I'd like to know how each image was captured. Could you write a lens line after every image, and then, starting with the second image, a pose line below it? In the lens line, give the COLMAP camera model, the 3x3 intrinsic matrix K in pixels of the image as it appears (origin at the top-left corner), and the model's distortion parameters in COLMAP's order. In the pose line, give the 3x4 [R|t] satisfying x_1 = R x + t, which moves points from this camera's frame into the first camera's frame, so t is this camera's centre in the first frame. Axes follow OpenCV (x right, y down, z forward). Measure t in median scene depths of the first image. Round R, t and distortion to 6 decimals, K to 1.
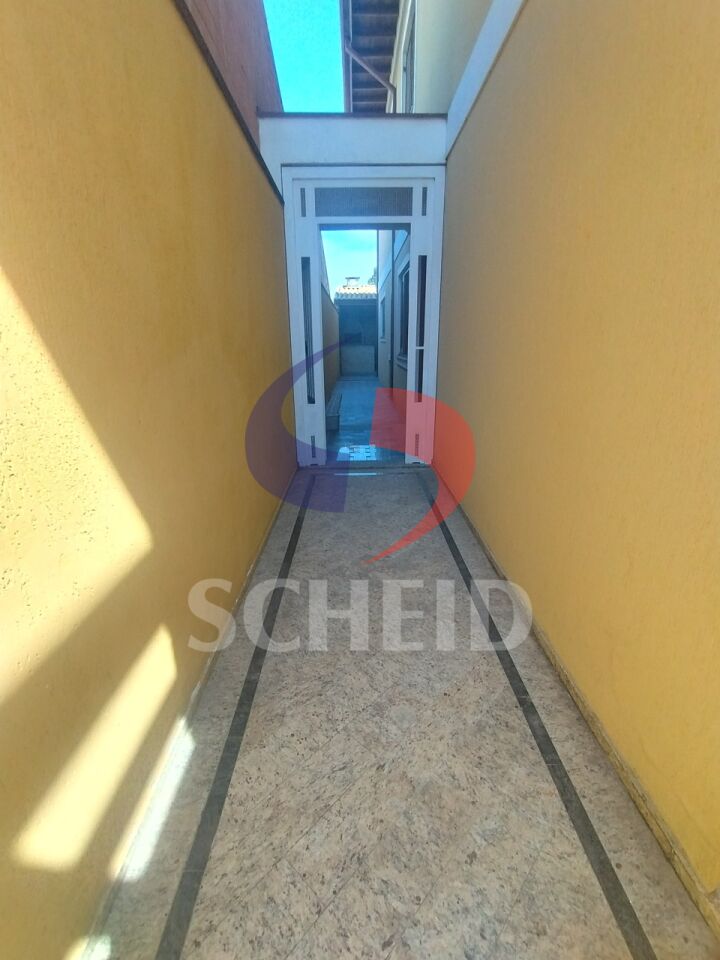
lens RADIAL K [[439.5, 0, 358.4], [0, 439.5, 478.7], [0, 0, 1]] dist [-0.011372, 0.005287]
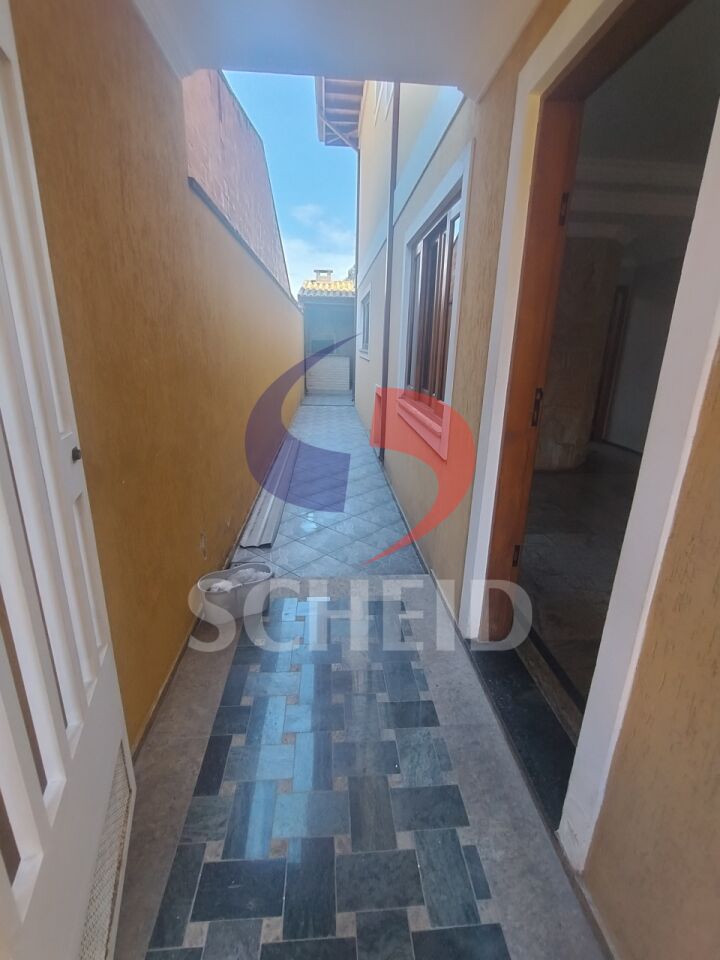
lens RADIAL K [[439.5, 0, 358.4], [0, 439.5, 478.7], [0, 0, 1]] dist [-0.011372, 0.005287]
pose [[0.997624, 0.016852, 0.066808, 0.003595], [-0.016401, 0.999839, -0.007296, -0.096175], [-0.066920, 0.006183, 0.997739, 0.256632]]
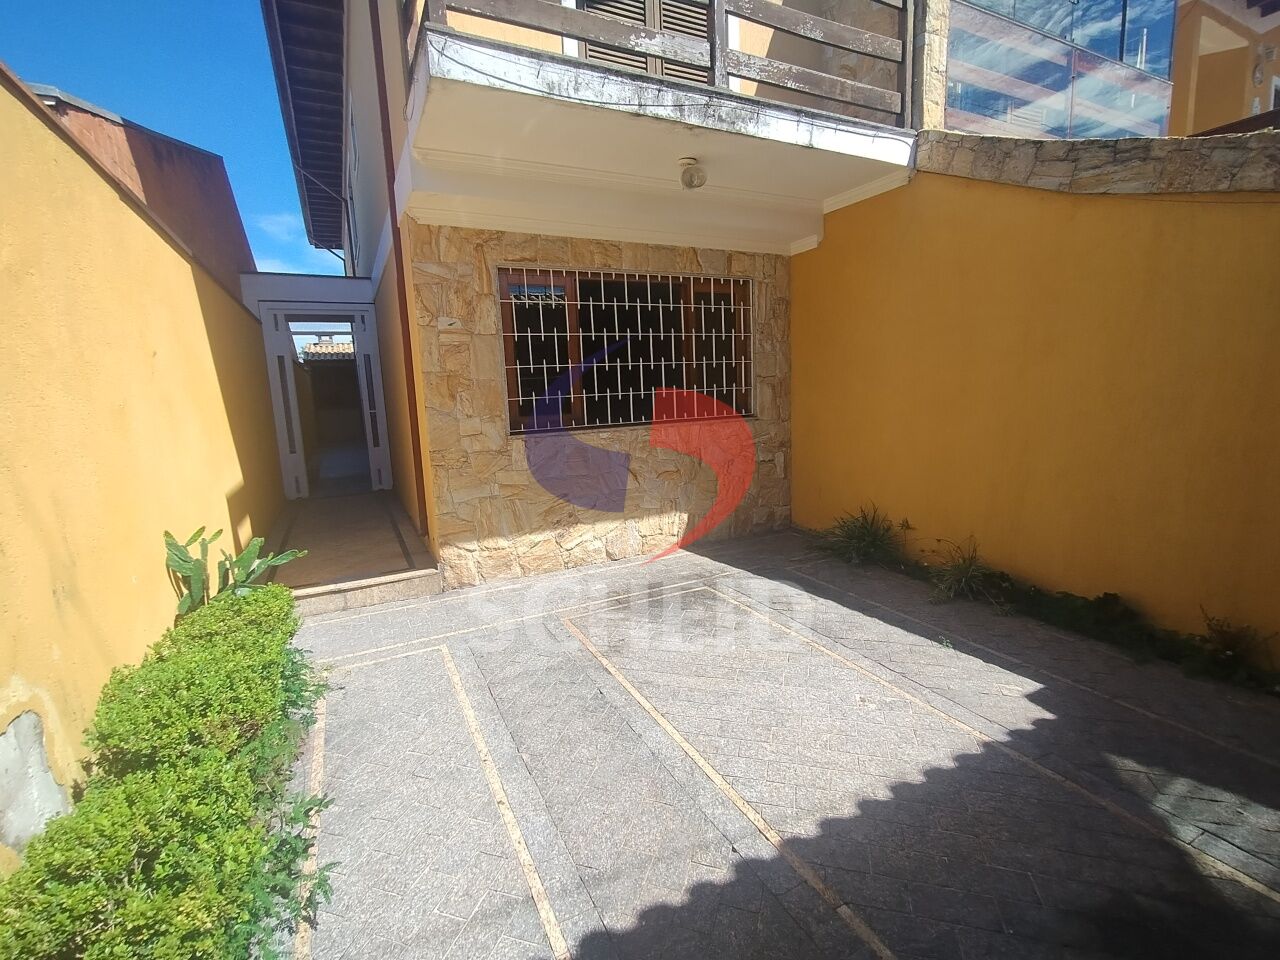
lens RADIAL K [[590.8, 0, 635.4], [0, 590.8, 484.0], [0, 0, 1]] dist [0.003473, 0.001560]
pose [[0.900356, -0.093060, 0.425086, 0.018961], [0.157770, 0.980209, -0.119579, 0.096774], [-0.405545, 0.174730, 0.897219, -0.335364]]
